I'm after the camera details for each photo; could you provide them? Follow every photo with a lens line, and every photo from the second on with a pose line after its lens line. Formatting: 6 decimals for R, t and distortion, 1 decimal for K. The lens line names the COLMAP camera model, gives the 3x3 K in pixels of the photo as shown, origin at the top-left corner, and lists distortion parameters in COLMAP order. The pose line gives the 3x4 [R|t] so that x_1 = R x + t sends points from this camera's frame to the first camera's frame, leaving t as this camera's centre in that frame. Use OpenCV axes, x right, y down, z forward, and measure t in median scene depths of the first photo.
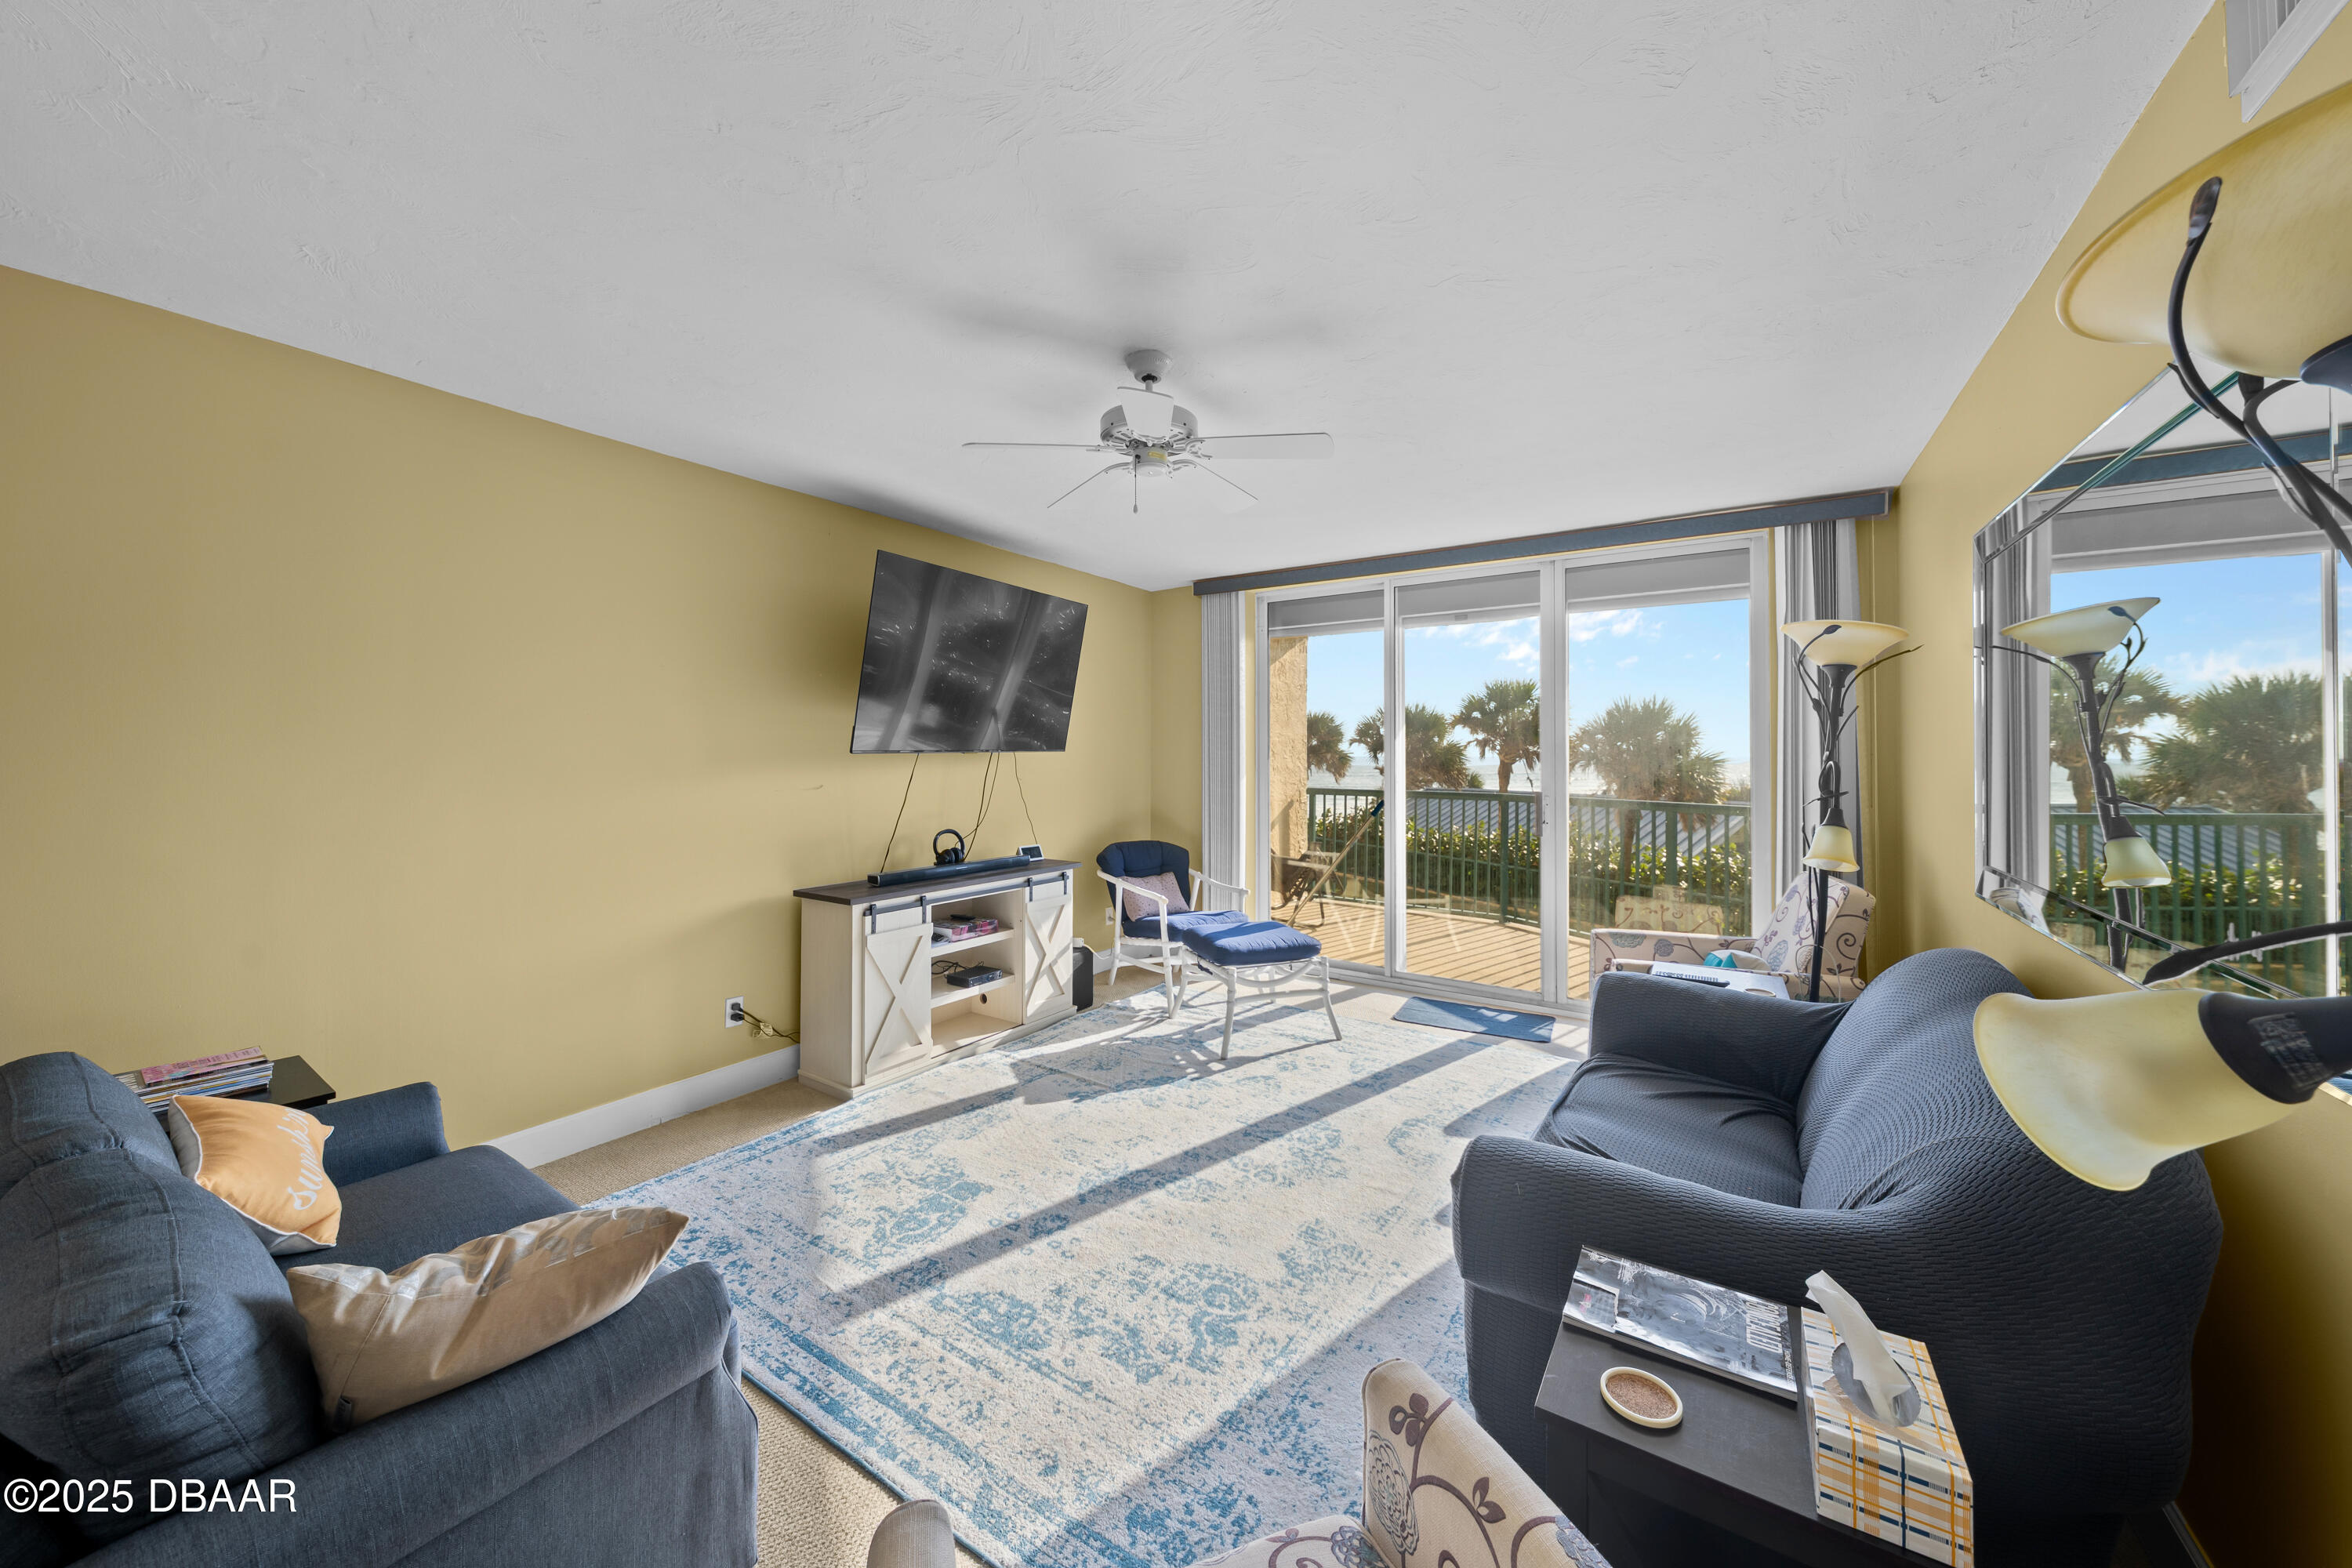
lens RADIAL K [[858.7, 0, 1174.3], [0, 858.7, 753.2], [0, 0, 1]] dist [-0.000052, 0.000017]
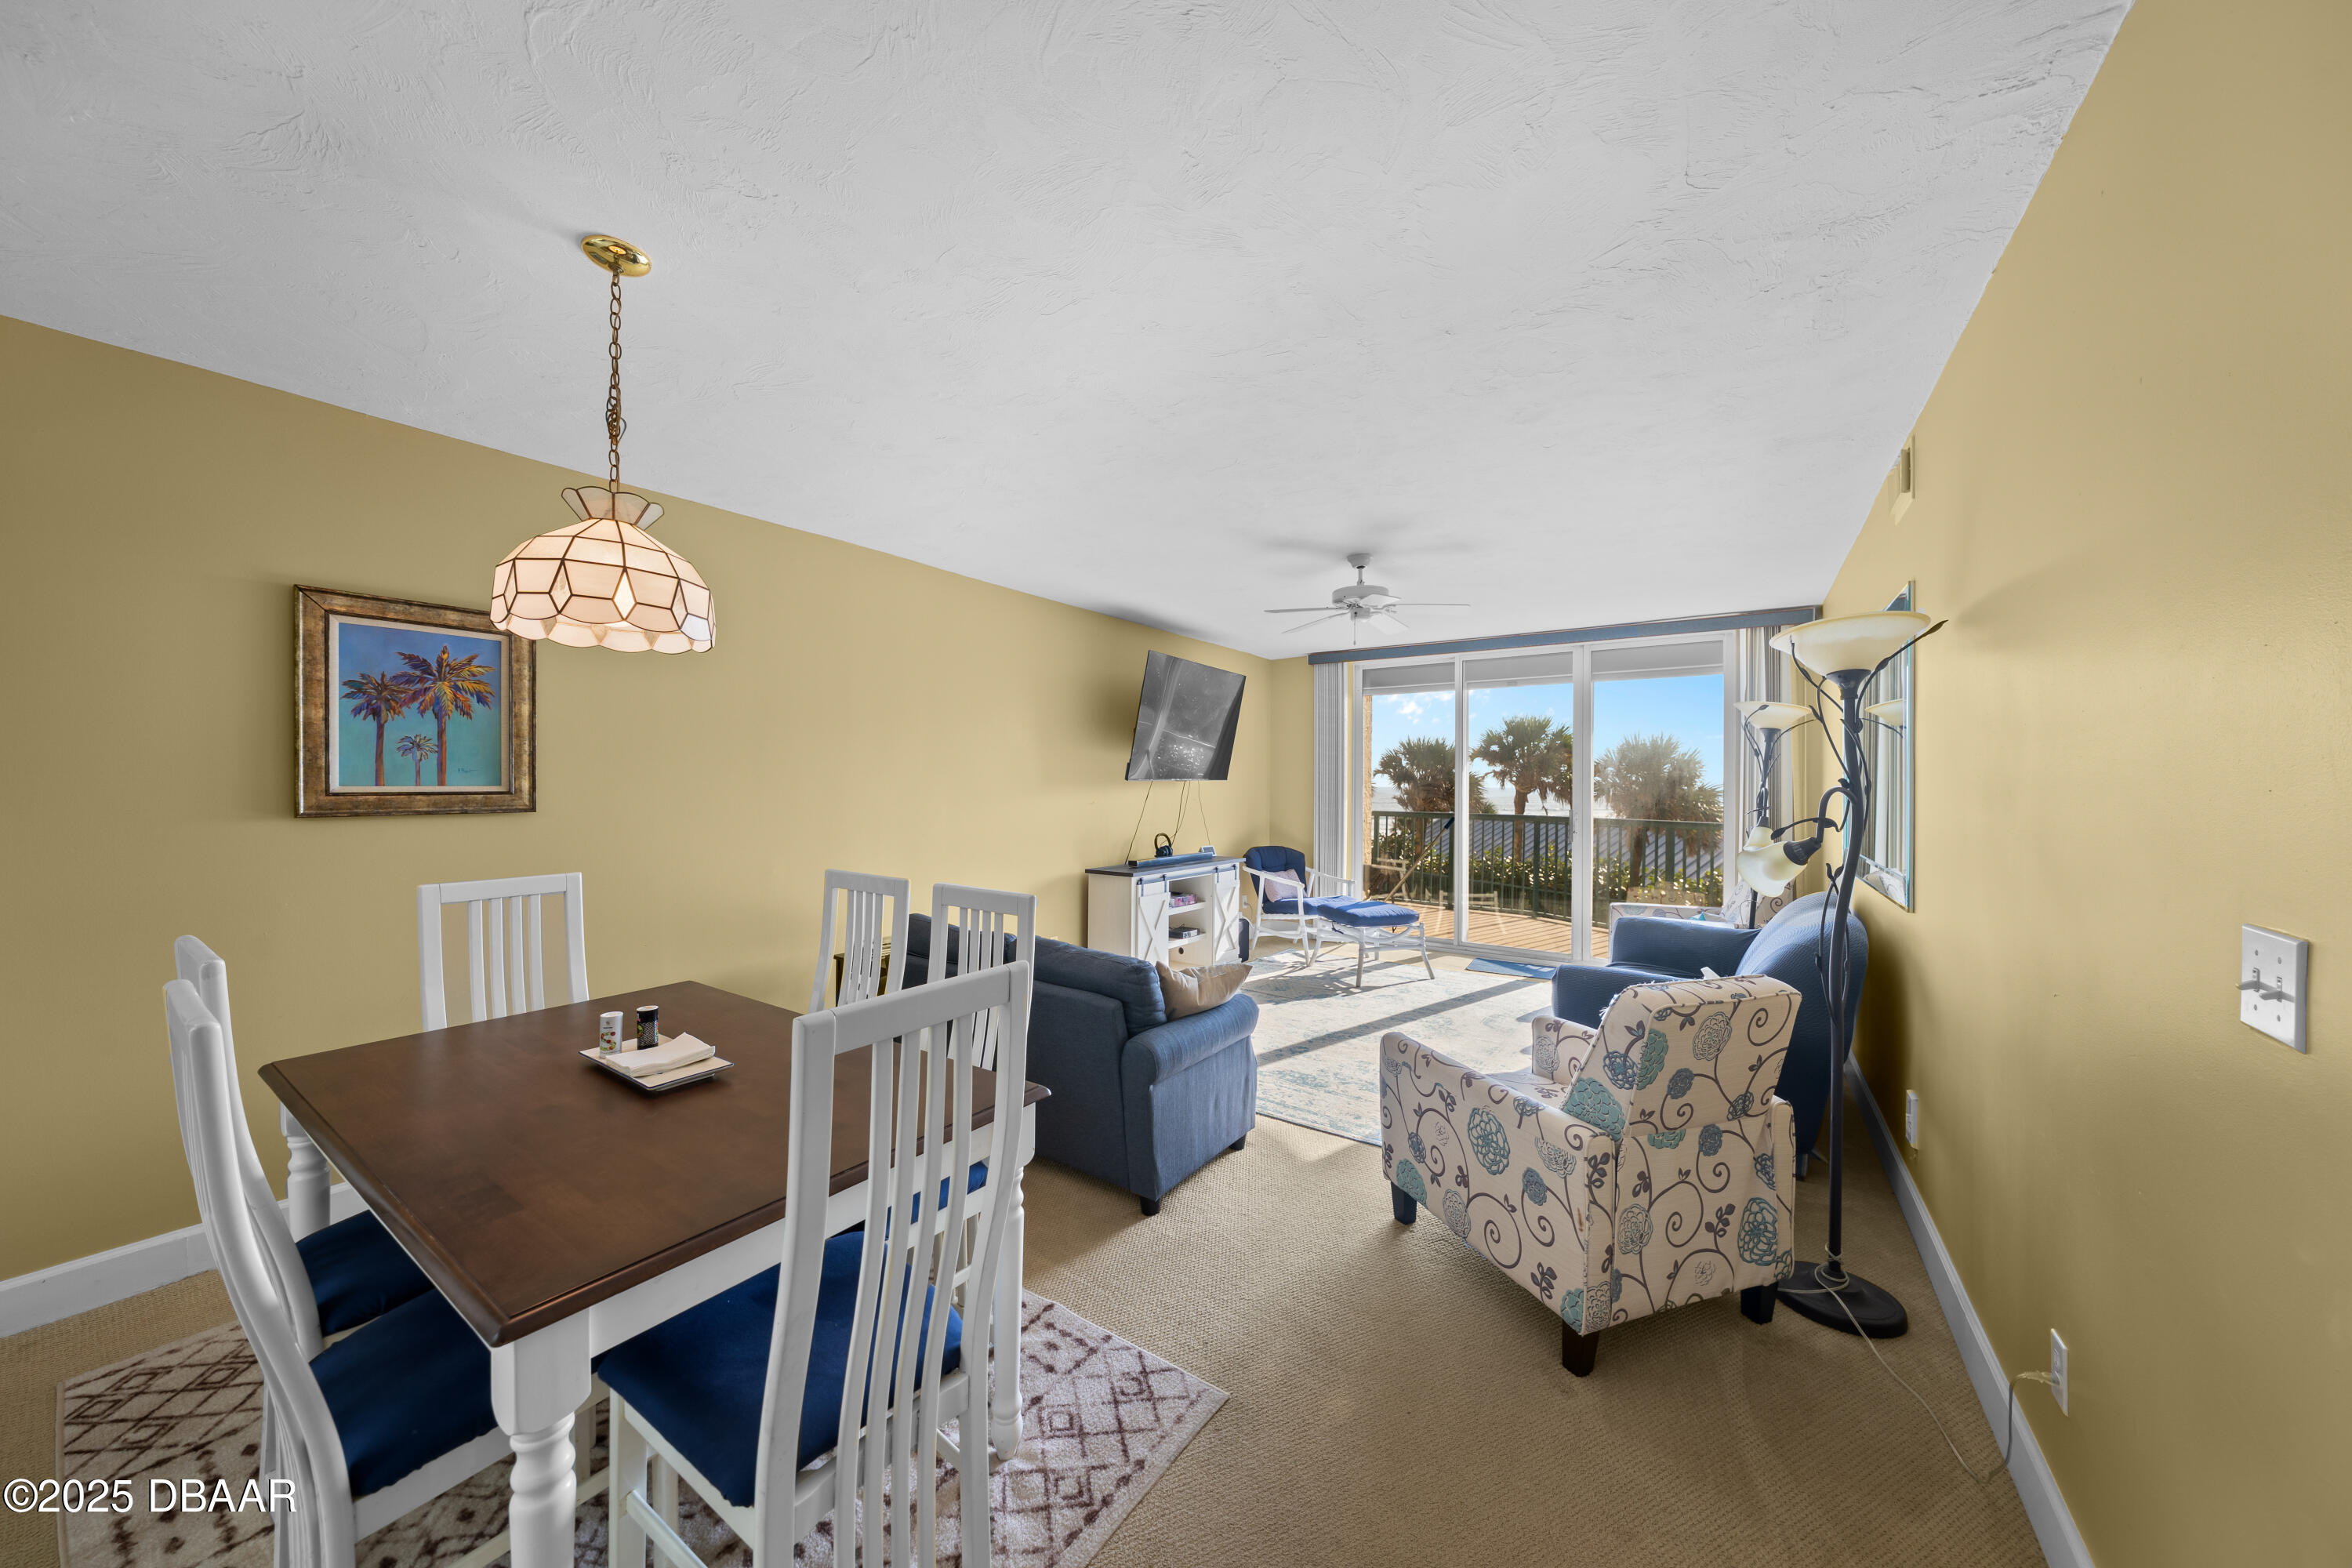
lens RADIAL K [[815.2, 0, 1176.0], [0, 815.2, 784.0], [0, 0, 1]] dist [0.001522, 0.000138]
pose [[0.999572, 0.005453, -0.028729, -0.189840], [-0.005399, 0.999984, 0.001929, 0.002911], [0.028739, -0.001773, 0.999585, -0.361362]]
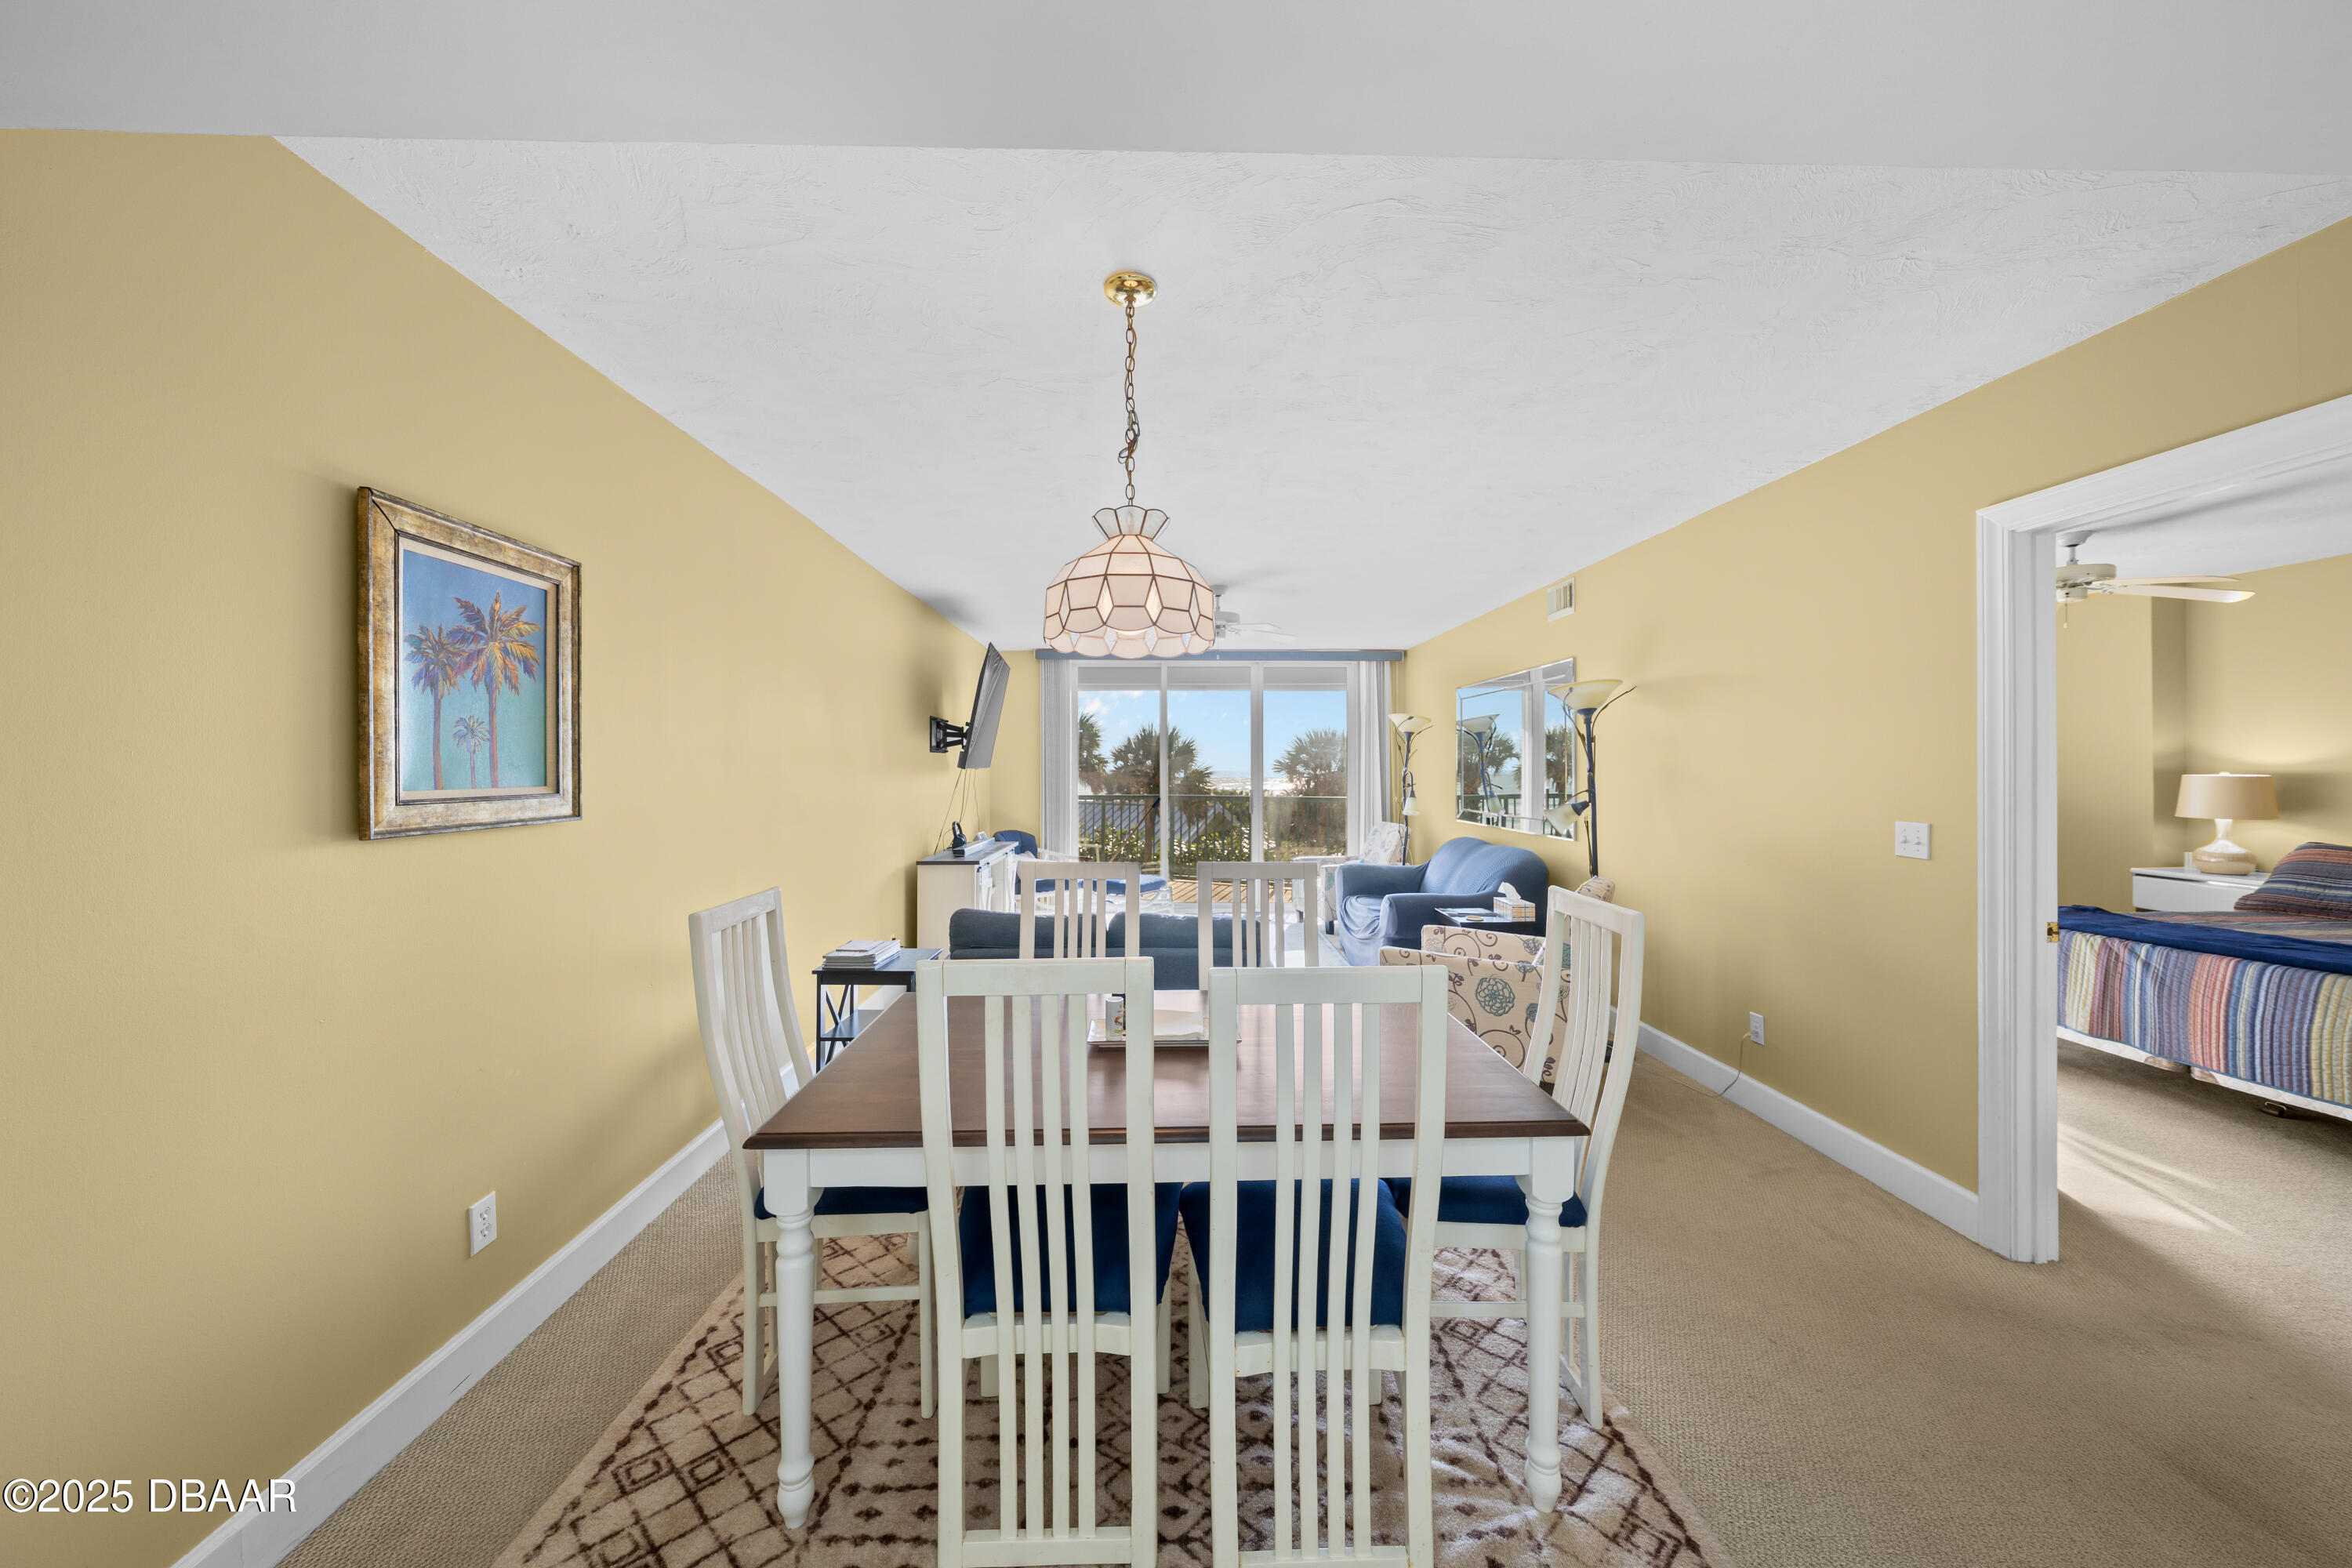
lens RADIAL K [[800.1, 0, 1183.1], [0, 800.1, 770.4], [0, 0, 1]] dist [0.000569, 0.000257]
pose [[0.825061, -0.002922, 0.565036, -0.677742], [0.001130, 0.999993, 0.003521, -0.001552], [-0.565042, -0.002266, 0.825059, -0.330389]]
